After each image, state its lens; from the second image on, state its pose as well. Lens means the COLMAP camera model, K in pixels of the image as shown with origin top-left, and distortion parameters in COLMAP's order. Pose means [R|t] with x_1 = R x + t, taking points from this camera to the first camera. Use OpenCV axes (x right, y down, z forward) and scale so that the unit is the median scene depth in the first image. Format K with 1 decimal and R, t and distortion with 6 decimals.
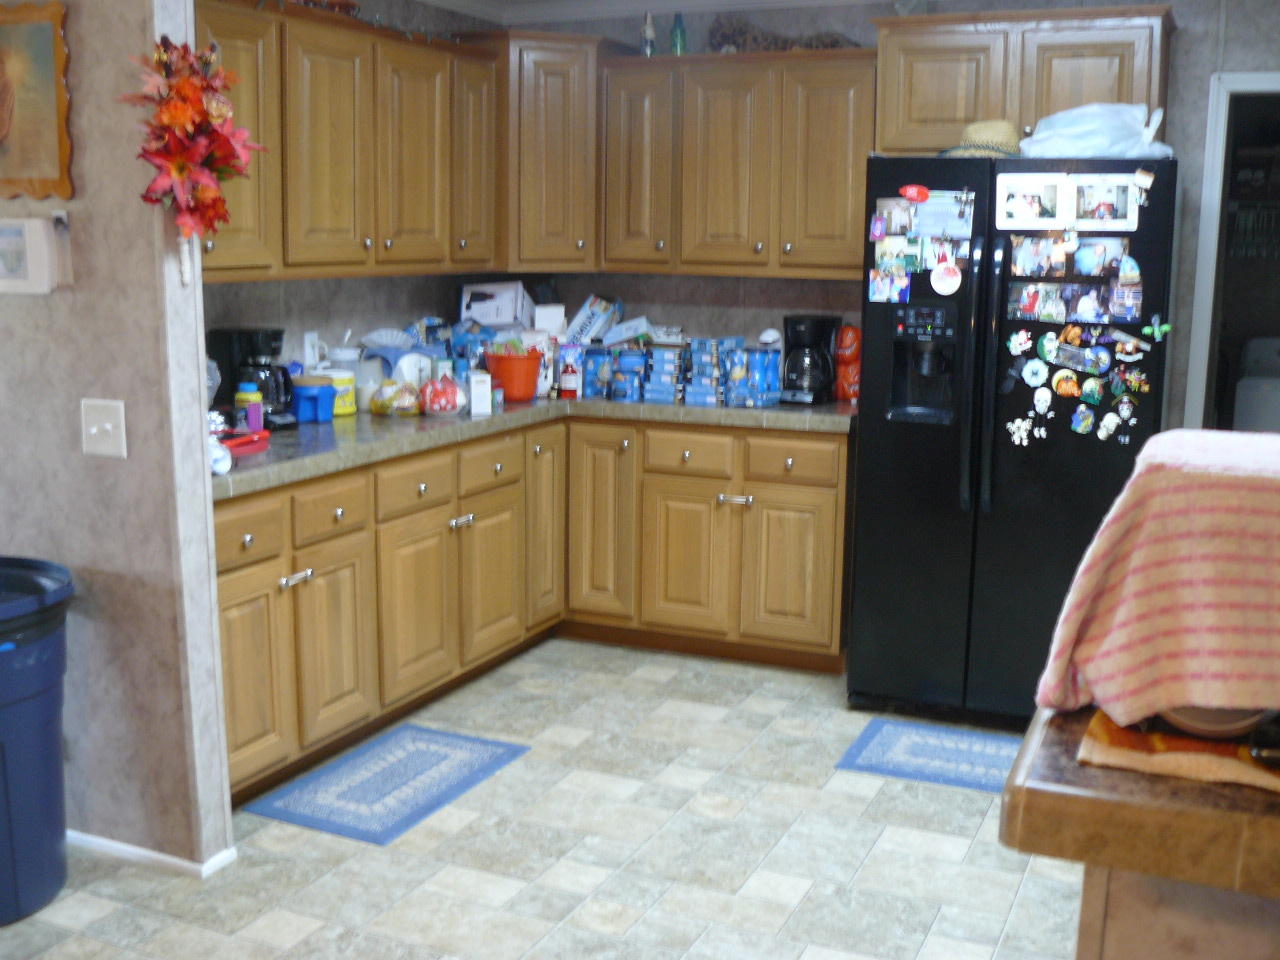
lens RADIAL K [[1377.8, 0, 641.7], [0, 1377.8, 480.6], [0, 0, 1]] dist [-0.128028, 0.000000]
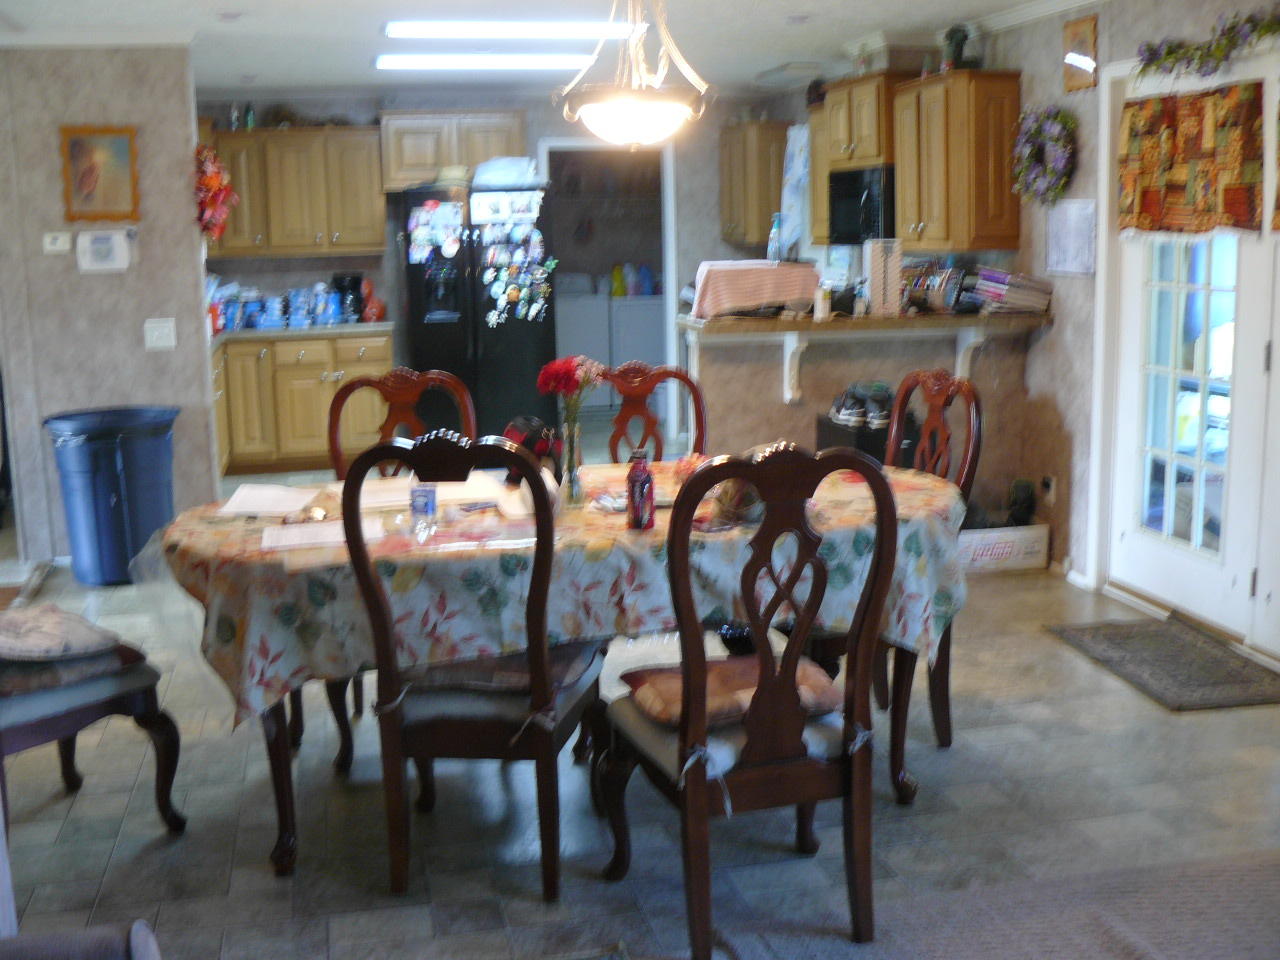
lens RADIAL K [[1377.8, 0, 634.0], [0, 1377.8, 475.1], [0, 0, 1]] dist [-0.128028, 0.000000]
pose [[0.801125, -0.135907, 0.582861, -0.815582], [0.133295, 0.989932, 0.047615, 0.131795], [-0.583464, 0.039547, 0.811175, -0.823318]]
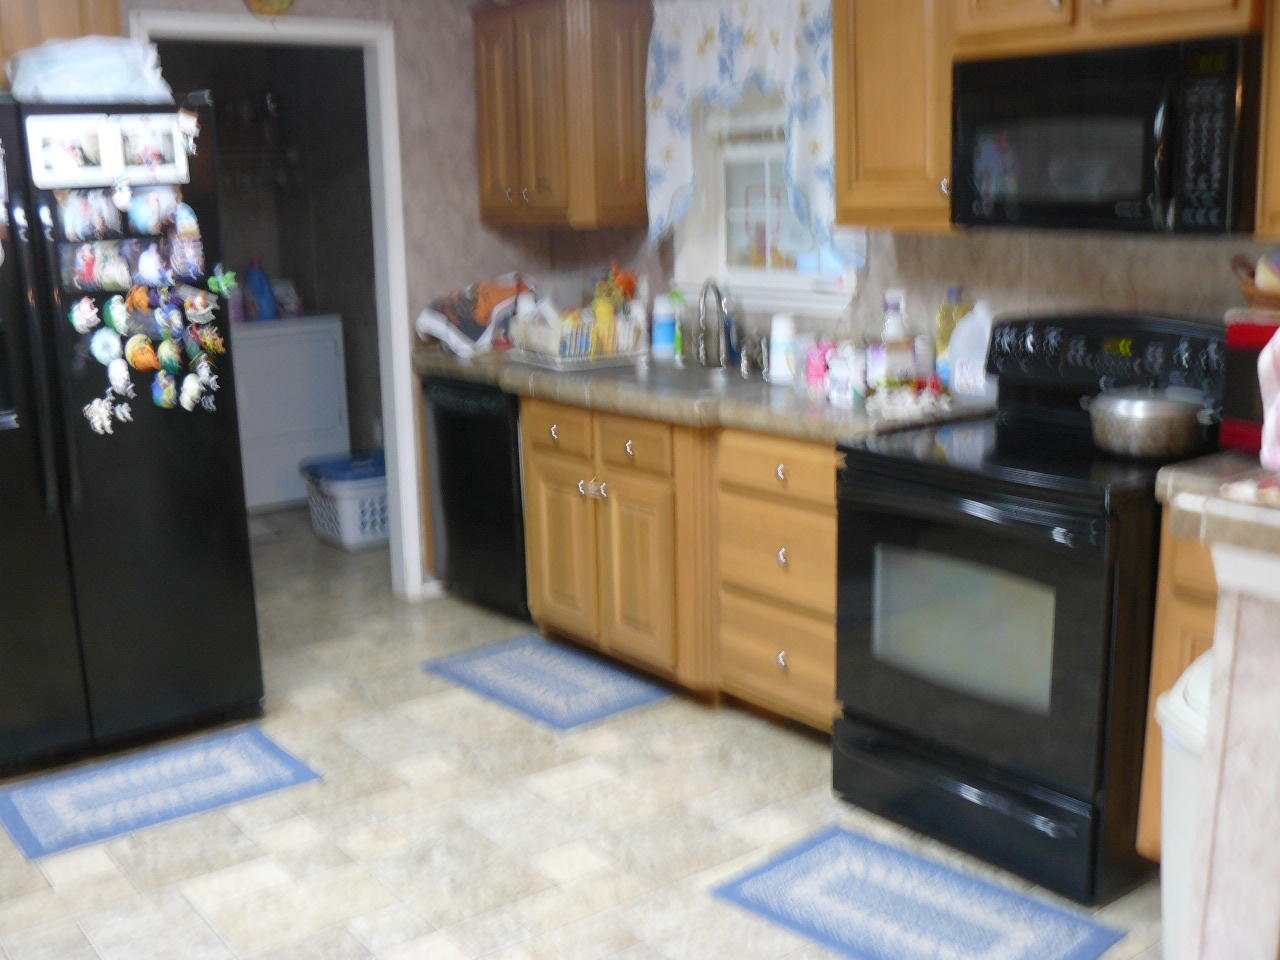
lens RADIAL K [[1377.8, 0, 645.9], [0, 1377.8, 482.8], [0, 0, 1]] dist [-0.128028, 0.000000]
pose [[0.469829, -0.210334, 0.857333, -0.315916], [0.178779, 0.973745, 0.140920, -0.054002], [-0.864465, 0.087065, 0.495097, 0.276743]]
